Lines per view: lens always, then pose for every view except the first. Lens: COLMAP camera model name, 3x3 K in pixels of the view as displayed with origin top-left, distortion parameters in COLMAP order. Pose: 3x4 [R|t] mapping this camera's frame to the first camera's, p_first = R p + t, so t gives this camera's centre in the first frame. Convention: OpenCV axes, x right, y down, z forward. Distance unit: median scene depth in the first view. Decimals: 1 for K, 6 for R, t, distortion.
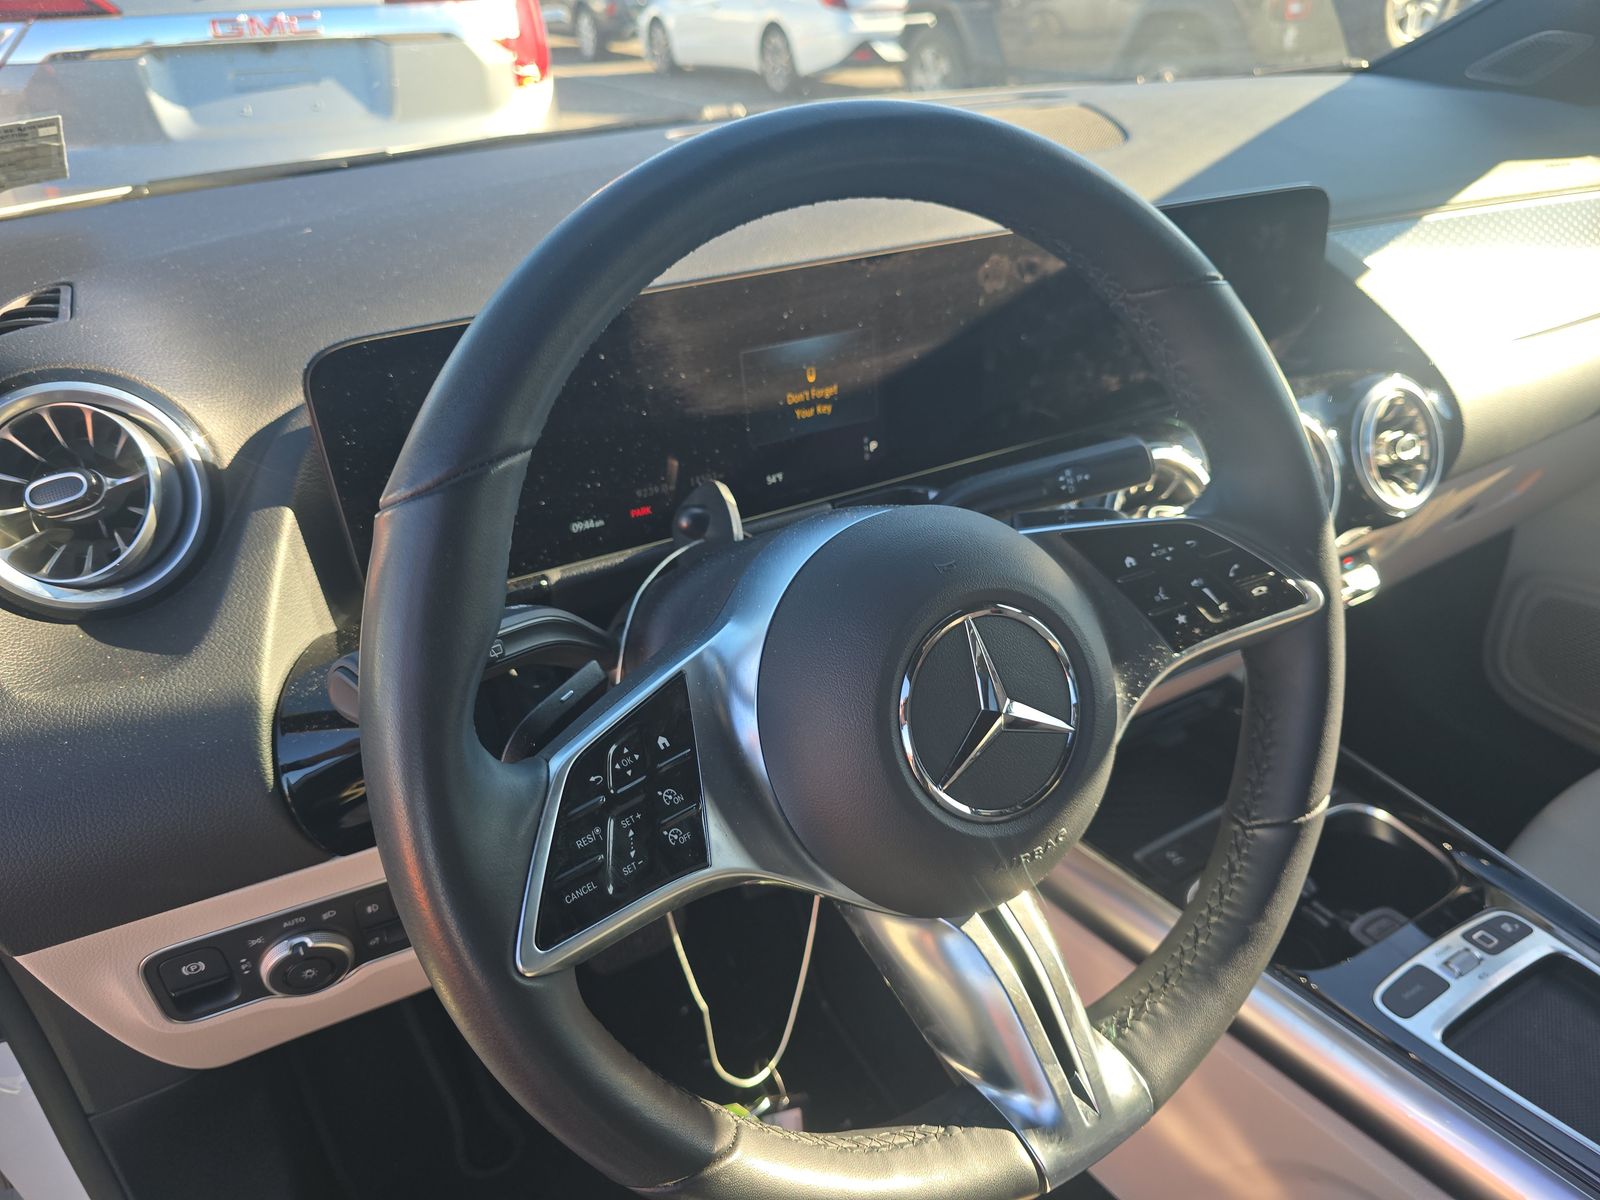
lens RADIAL K [[1068.7, 0, 800.0], [0, 1068.7, 600.0], [0, 0, 1]] dist [-0.035274, -0.000607]
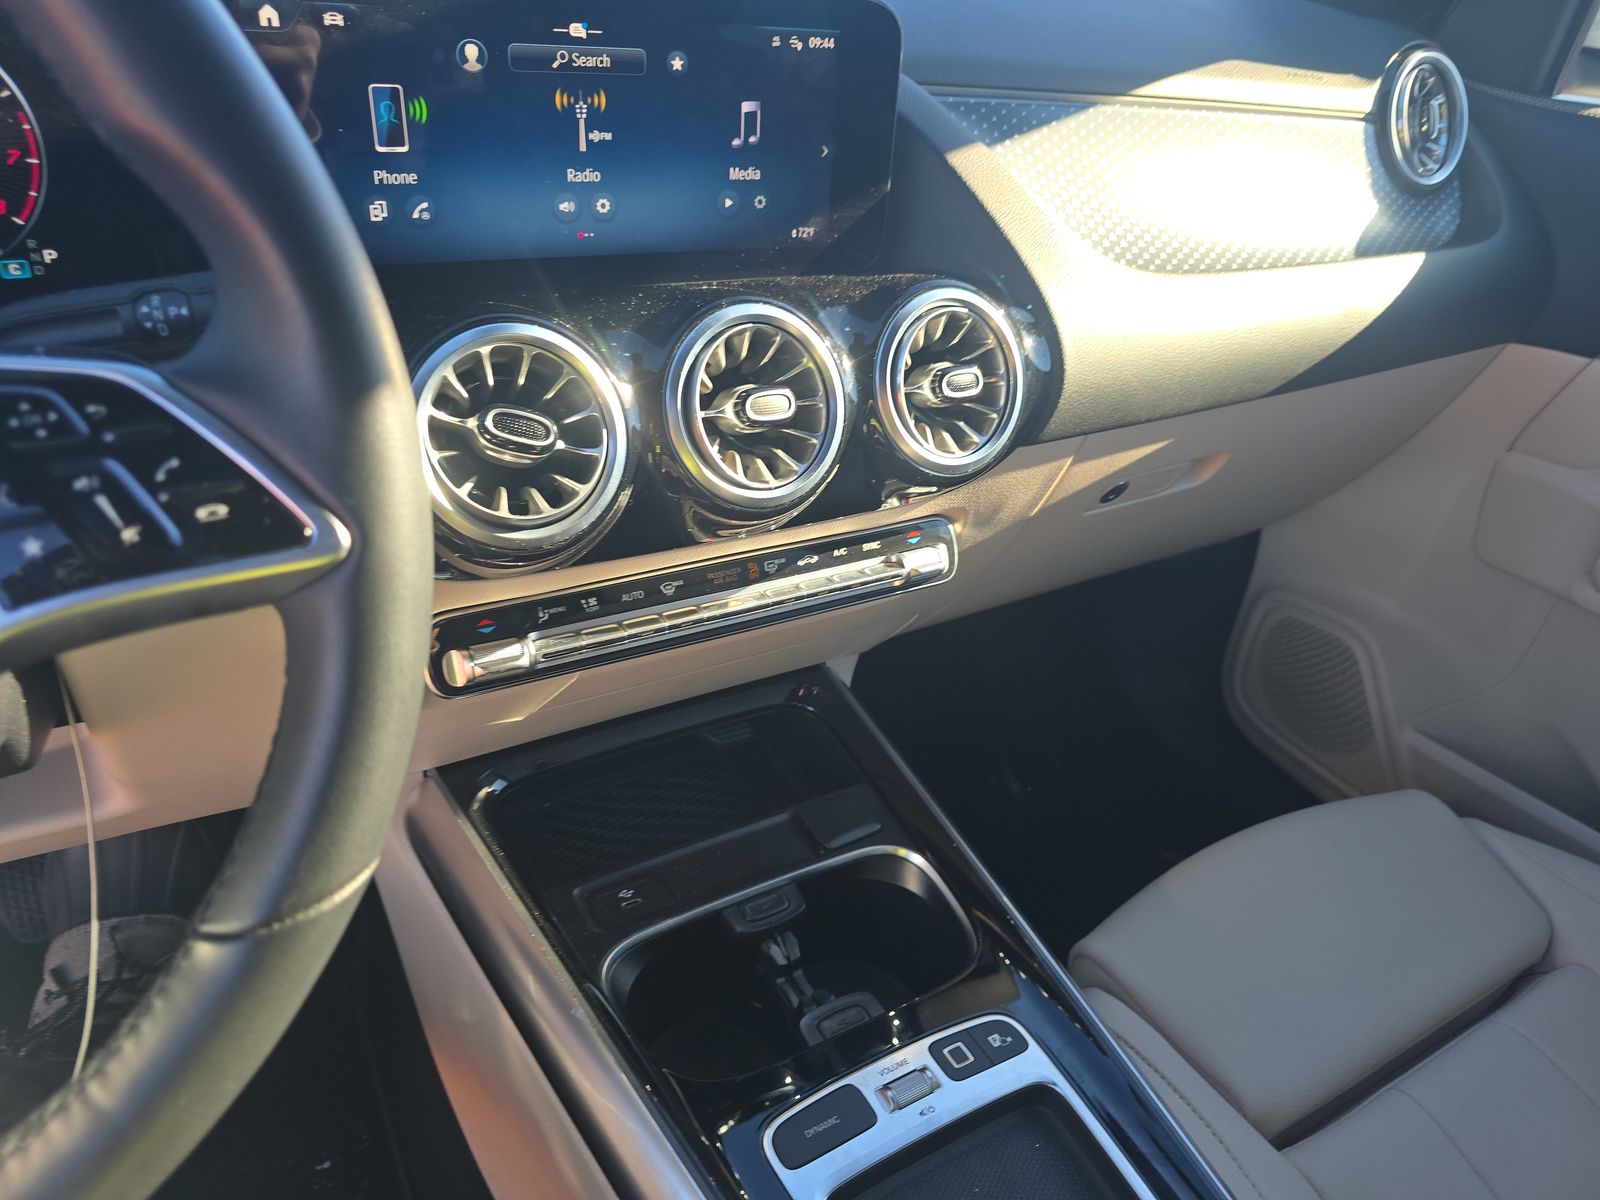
lens RADIAL K [[1076.0, 0, 800.0], [0, 1076.0, 600.0], [0, 0, 1]] dist [0.003271, -0.000911]
pose [[0.989639, 0.108062, 0.094539, 0.436804], [-0.112274, 0.992855, 0.040421, -0.013065], [-0.089495, -0.050616, 0.994700, 0.271118]]
